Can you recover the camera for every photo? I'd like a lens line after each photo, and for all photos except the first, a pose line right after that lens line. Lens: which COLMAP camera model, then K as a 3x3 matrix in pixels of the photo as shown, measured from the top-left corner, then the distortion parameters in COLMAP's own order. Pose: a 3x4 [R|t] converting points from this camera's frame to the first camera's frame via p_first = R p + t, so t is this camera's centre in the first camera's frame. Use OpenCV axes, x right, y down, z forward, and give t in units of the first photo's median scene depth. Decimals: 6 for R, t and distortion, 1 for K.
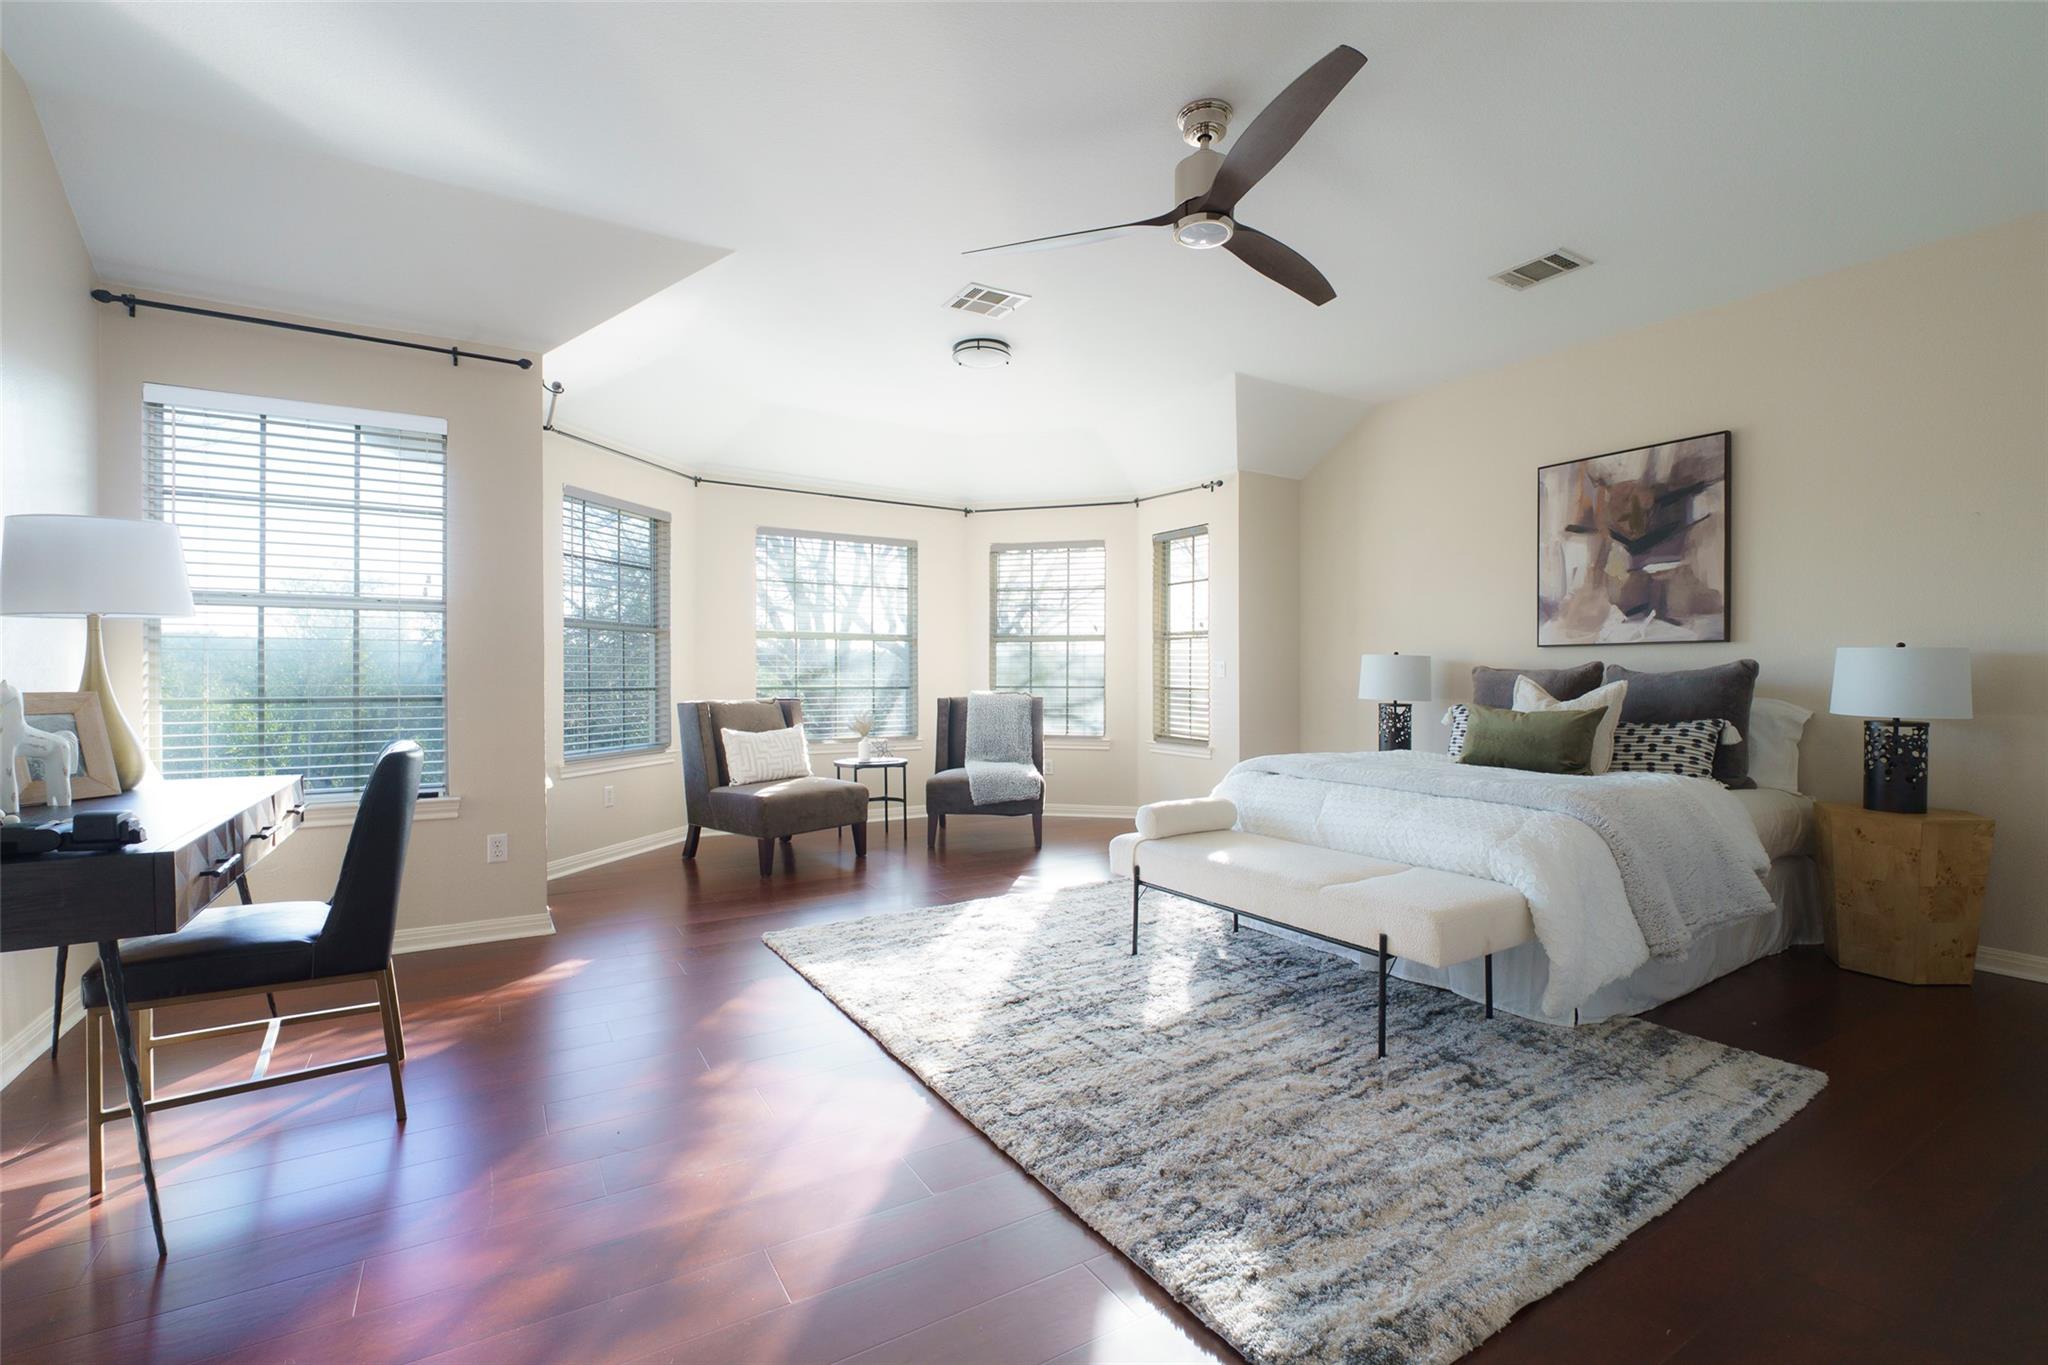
lens RADIAL K [[916.5, 0, 994.0], [0, 916.5, 679.7], [0, 0, 1]] dist [-0.009019, 0.000240]
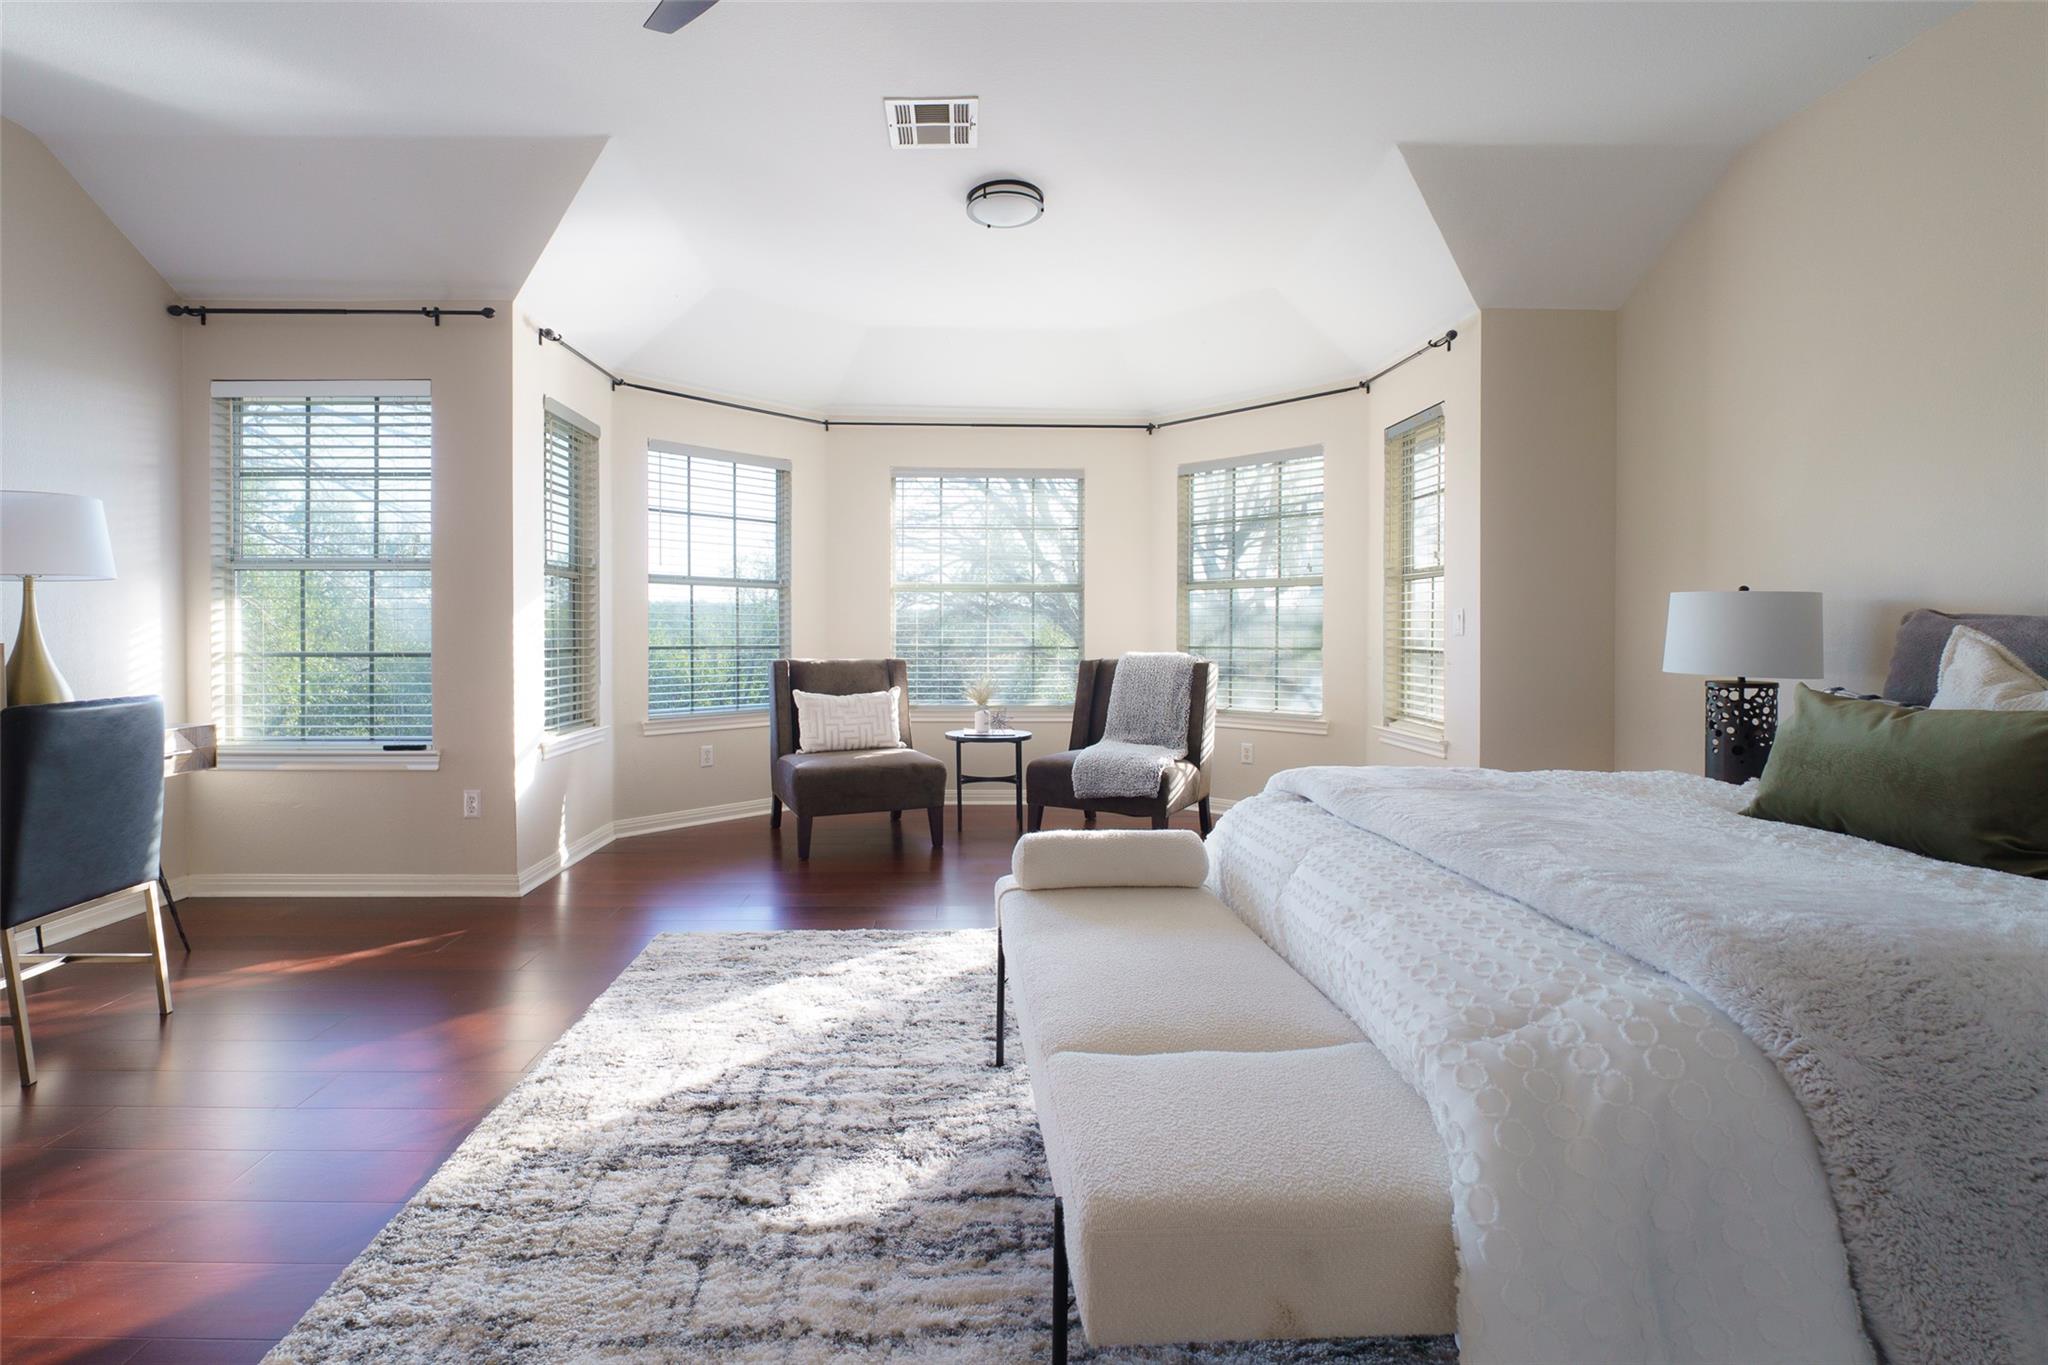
lens RADIAL K [[916.5, 0, 947.9], [0, 916.5, 649.0], [0, 0, 1]] dist [-0.009019, 0.000240]
pose [[0.864367, 0.007798, -0.502800, 0.382617], [-0.002212, 0.999929, 0.011706, 0.001607], [0.502856, -0.009006, 0.864323, 0.374709]]
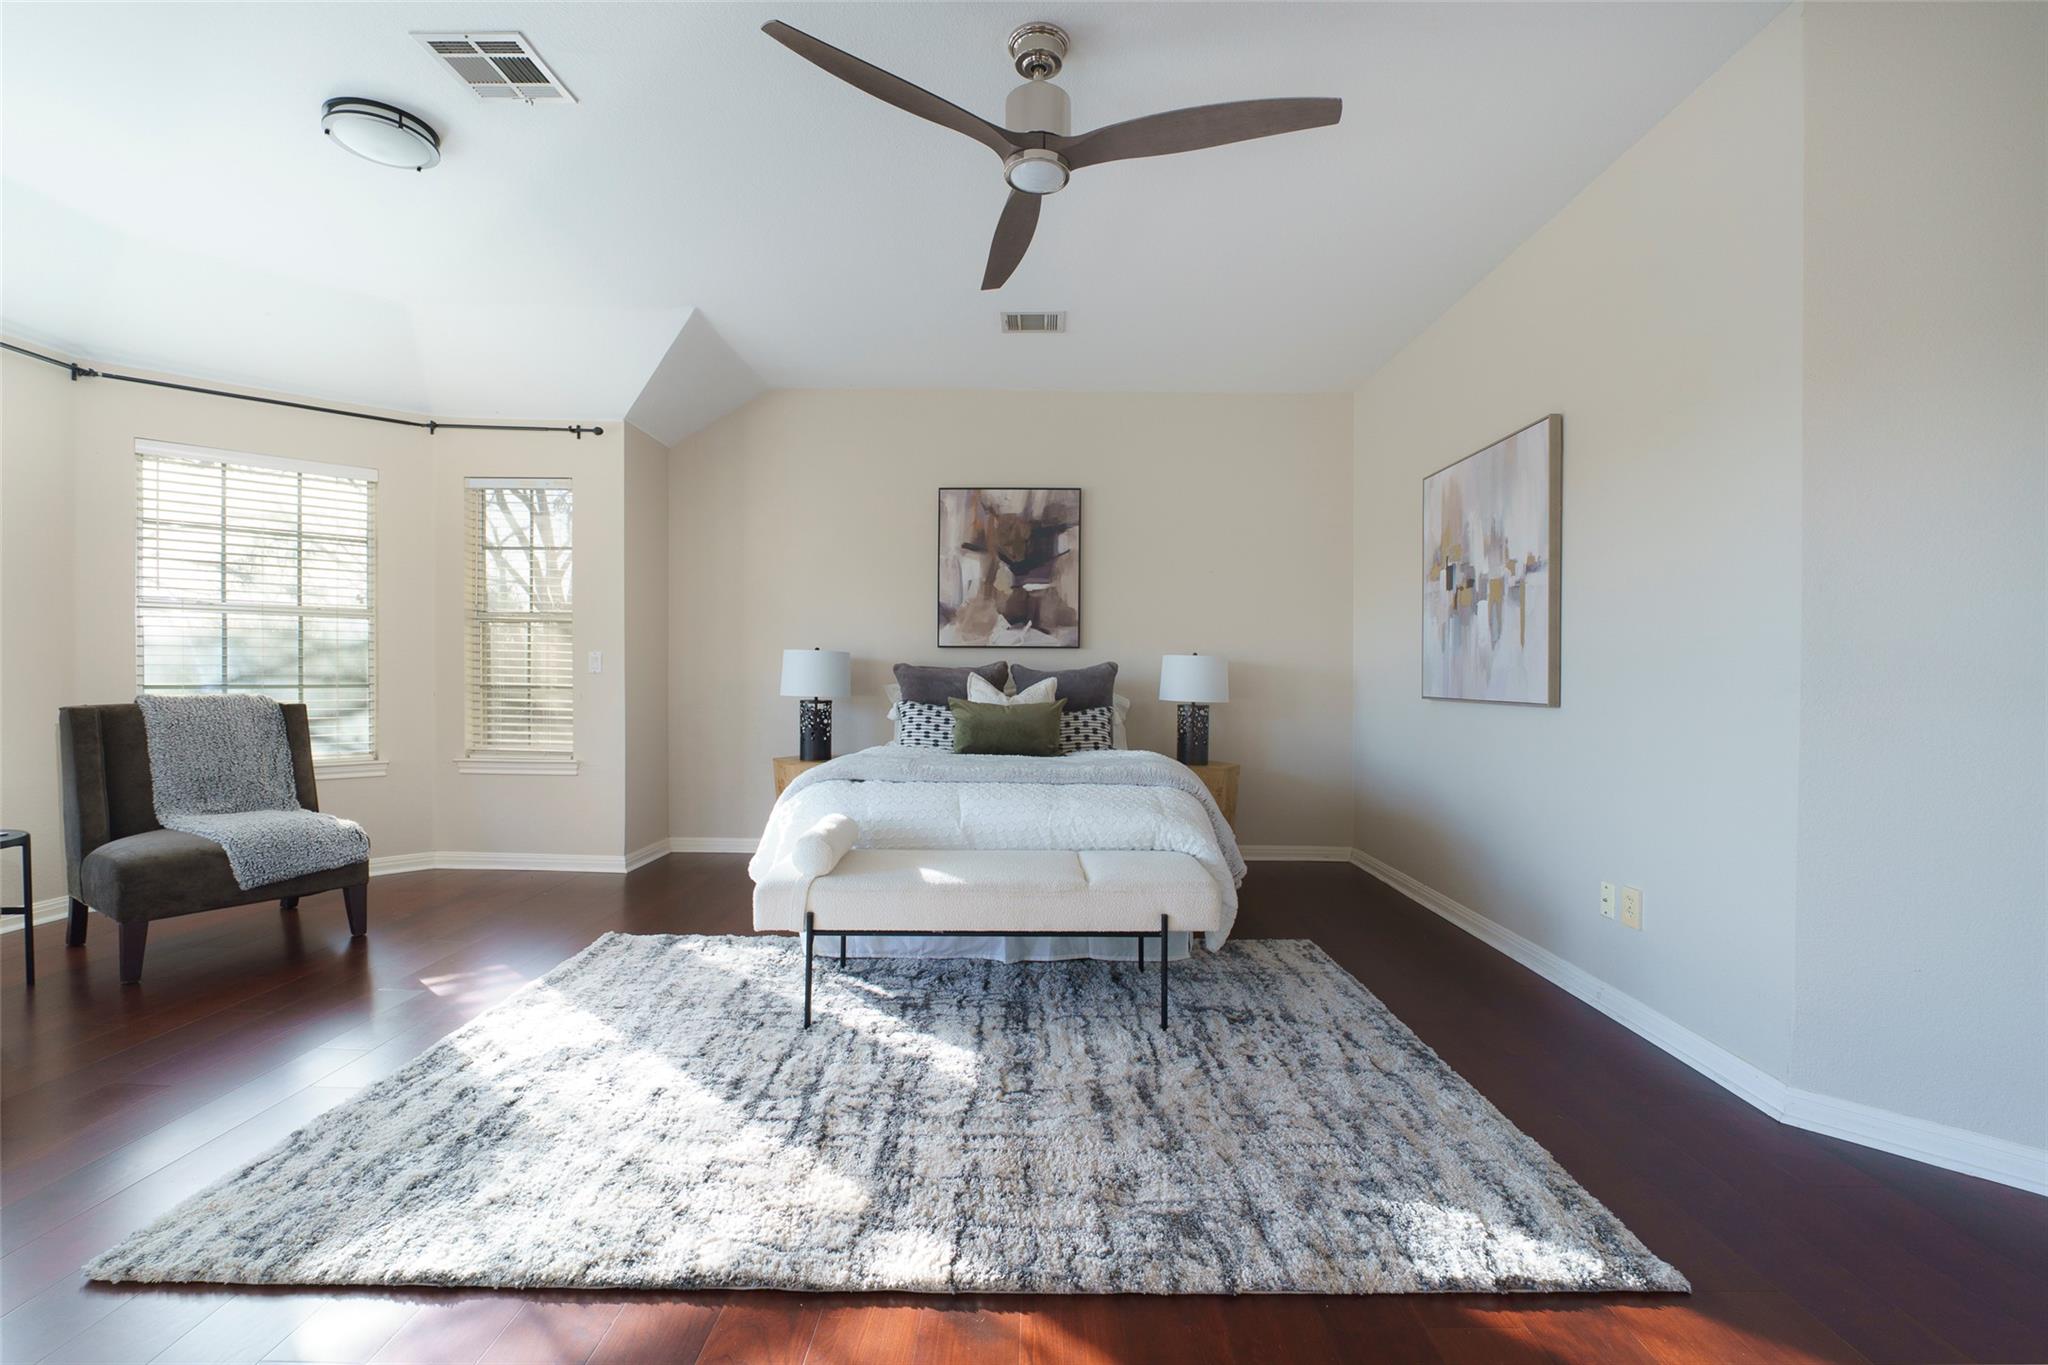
lens RADIAL K [[916.5, 0, 1043.5], [0, 916.5, 680.3], [0, 0, 1]] dist [-0.009019, 0.000240]
pose [[0.498436, -0.002611, 0.866922, -0.369774], [-0.003628, 0.999980, 0.005098, -0.001463], [-0.866919, -0.005686, 0.498417, 0.375231]]
